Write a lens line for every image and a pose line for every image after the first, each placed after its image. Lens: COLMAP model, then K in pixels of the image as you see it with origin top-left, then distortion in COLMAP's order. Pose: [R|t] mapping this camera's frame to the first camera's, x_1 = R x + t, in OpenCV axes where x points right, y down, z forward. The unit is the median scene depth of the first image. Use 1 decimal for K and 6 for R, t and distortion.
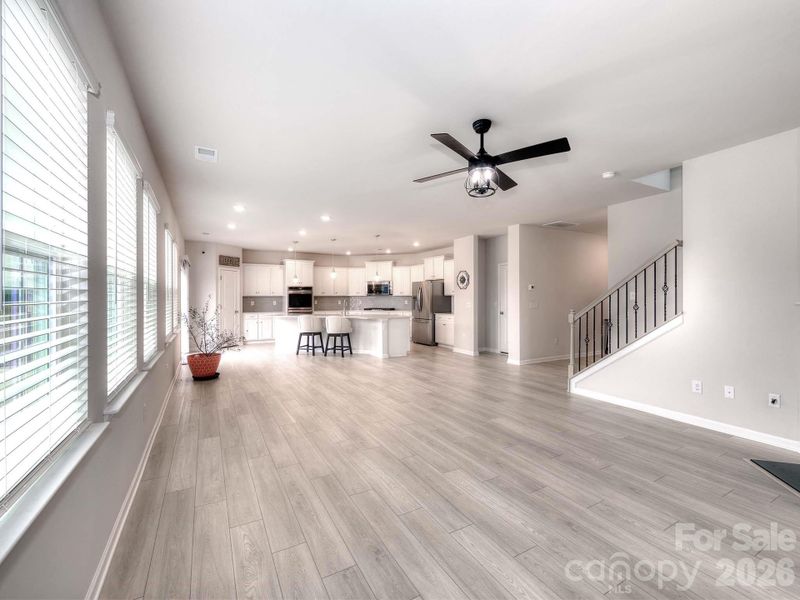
lens RADIAL K [[347.2, 0, 400.3], [0, 347.2, 296.7], [0, 0, 1]] dist [0.001140, -0.000589]
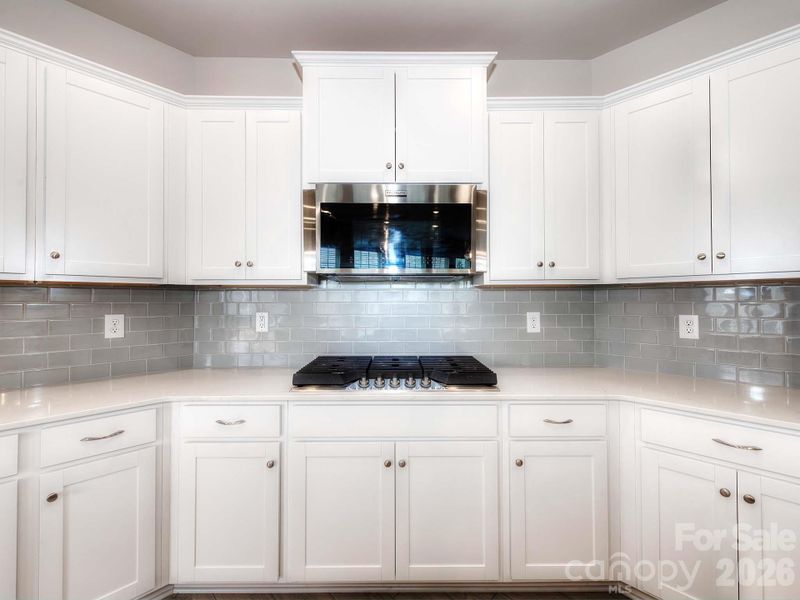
lens RADIAL K [[347.2, 0, 400.3], [0, 347.2, 296.7], [0, 0, 1]] dist [0.001140, -0.000589]
pose [[0.963721, 0.010469, 0.266706, -0.107997], [-0.001537, 0.999432, -0.033677, 0.008491], [-0.266907, 0.032045, 0.963189, 0.921494]]
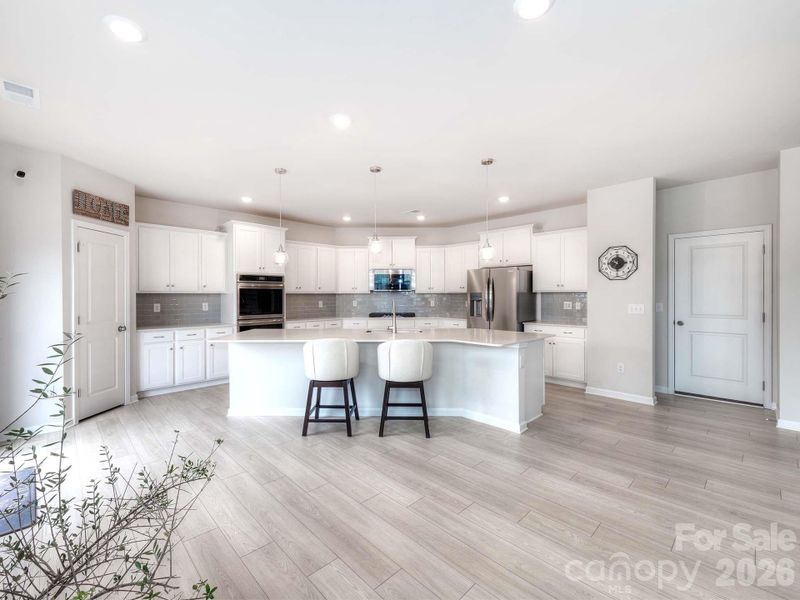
lens RADIAL K [[347.2, 0, 400.3], [0, 347.2, 296.7], [0, 0, 1]] dist [0.001140, -0.000589]
pose [[0.965103, -0.000182, 0.261872, -0.223983], [0.000016, 1.000000, 0.000633, 0.003119], [-0.261872, -0.000607, 0.965102, 0.440148]]
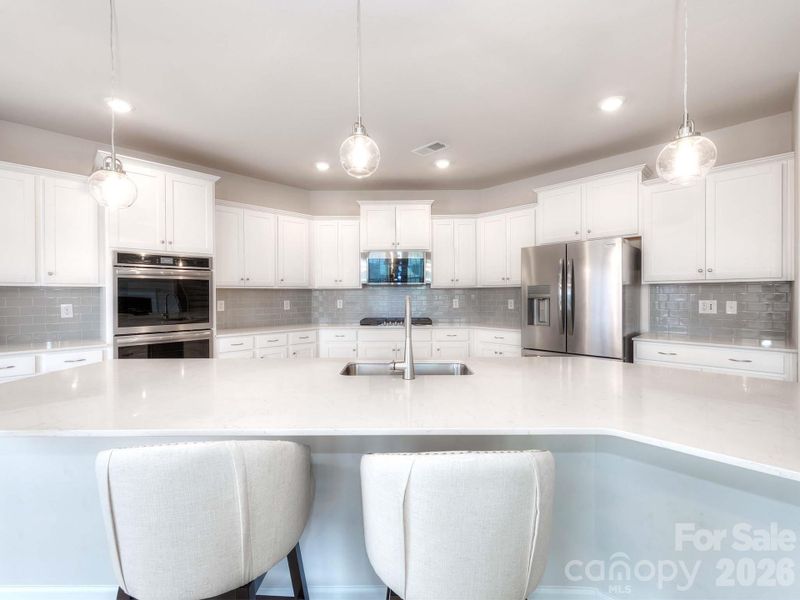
lens RADIAL K [[347.2, 0, 400.3], [0, 347.2, 296.7], [0, 0, 1]] dist [0.001140, -0.000589]
pose [[0.964488, -0.003729, 0.264099, -0.174937], [0.003030, 0.999991, 0.003057, 0.006389], [-0.264108, -0.002148, 0.964491, 0.663679]]
